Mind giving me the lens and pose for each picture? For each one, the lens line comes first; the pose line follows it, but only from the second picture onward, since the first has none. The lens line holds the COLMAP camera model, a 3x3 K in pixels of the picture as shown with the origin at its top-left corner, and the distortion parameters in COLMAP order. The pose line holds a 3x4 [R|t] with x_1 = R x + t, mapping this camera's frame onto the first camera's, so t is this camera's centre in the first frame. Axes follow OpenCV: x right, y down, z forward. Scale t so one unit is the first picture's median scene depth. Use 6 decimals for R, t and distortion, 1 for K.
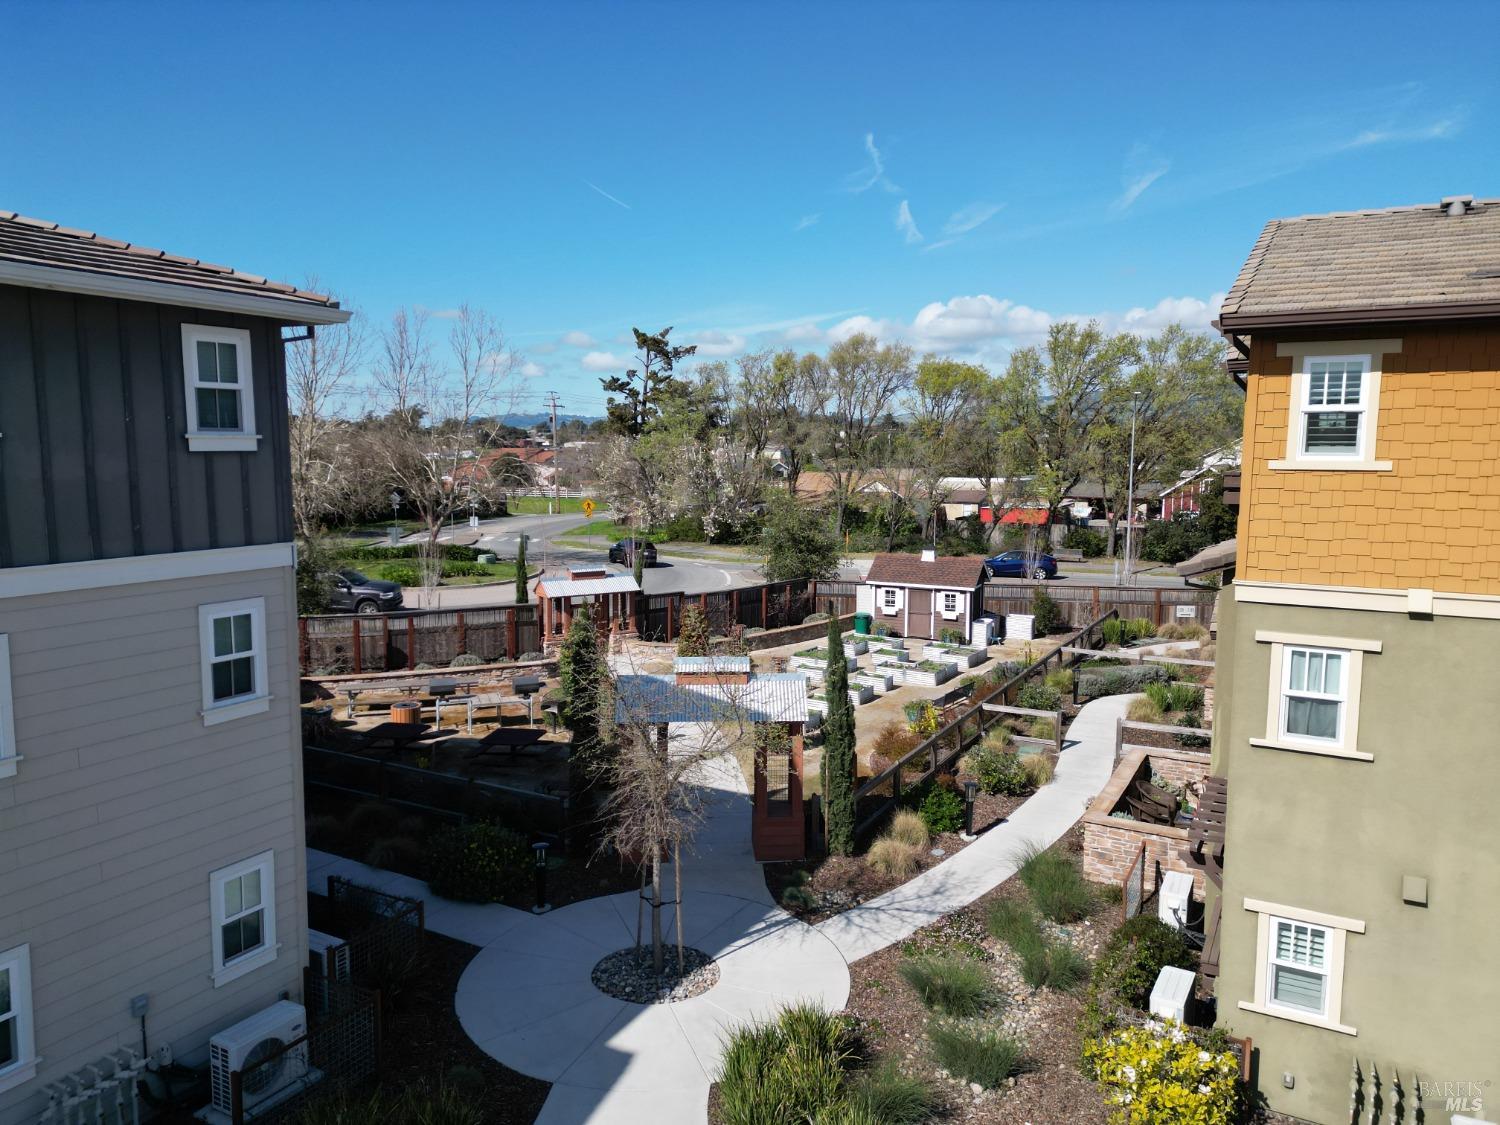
lens RADIAL K [[1047.6, 0, 750.0], [0, 1047.6, 562.5], [0, 0, 1]] dist [0.138938, -0.134231]
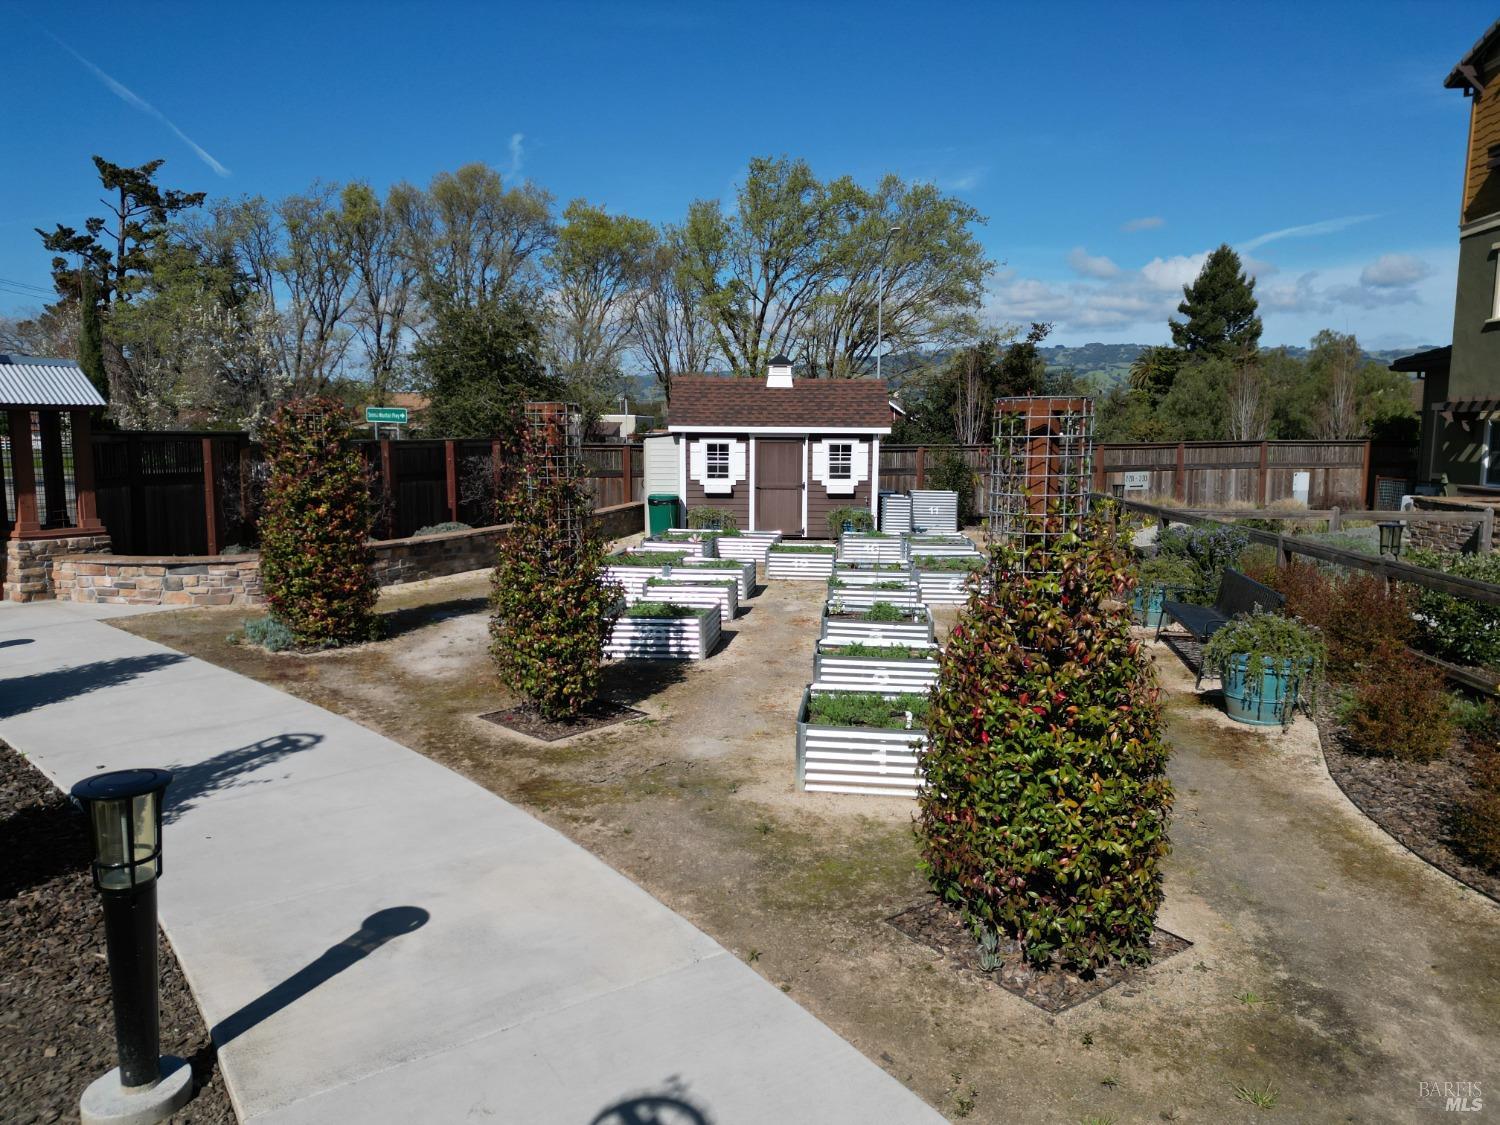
lens RADIAL K [[1047.6, 0, 750.0], [0, 1047.6, 562.5], [0, 0, 1]] dist [0.138938, -0.134231]
pose [[0.915017, -0.052277, 0.400013, -0.035522], [0.045279, 0.998611, 0.026931, 0.047391], [-0.400866, -0.006530, 0.916114, 0.372217]]
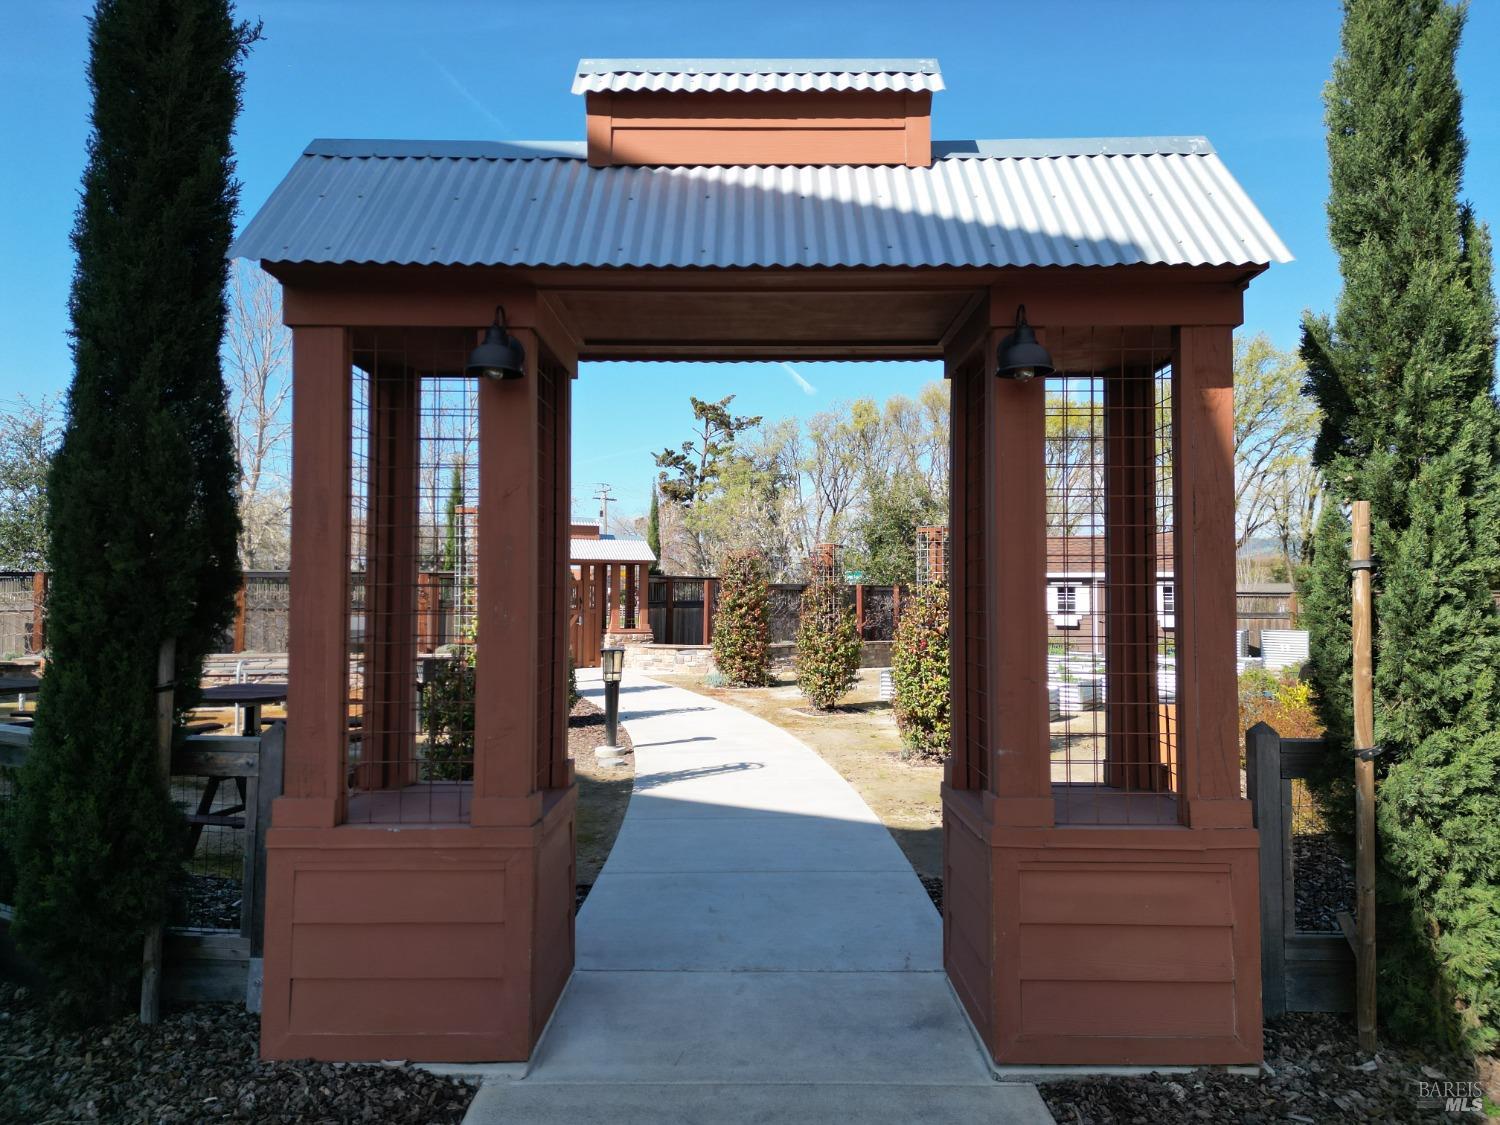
lens RADIAL K [[1047.6, 0, 750.0], [0, 1047.6, 562.5], [0, 0, 1]] dist [0.138938, -0.134231]
pose [[0.997888, -0.004365, -0.064814, -0.007538], [-0.005069, 0.989465, -0.144680, 0.070725], [0.064763, 0.144703, 0.987353, 0.254279]]
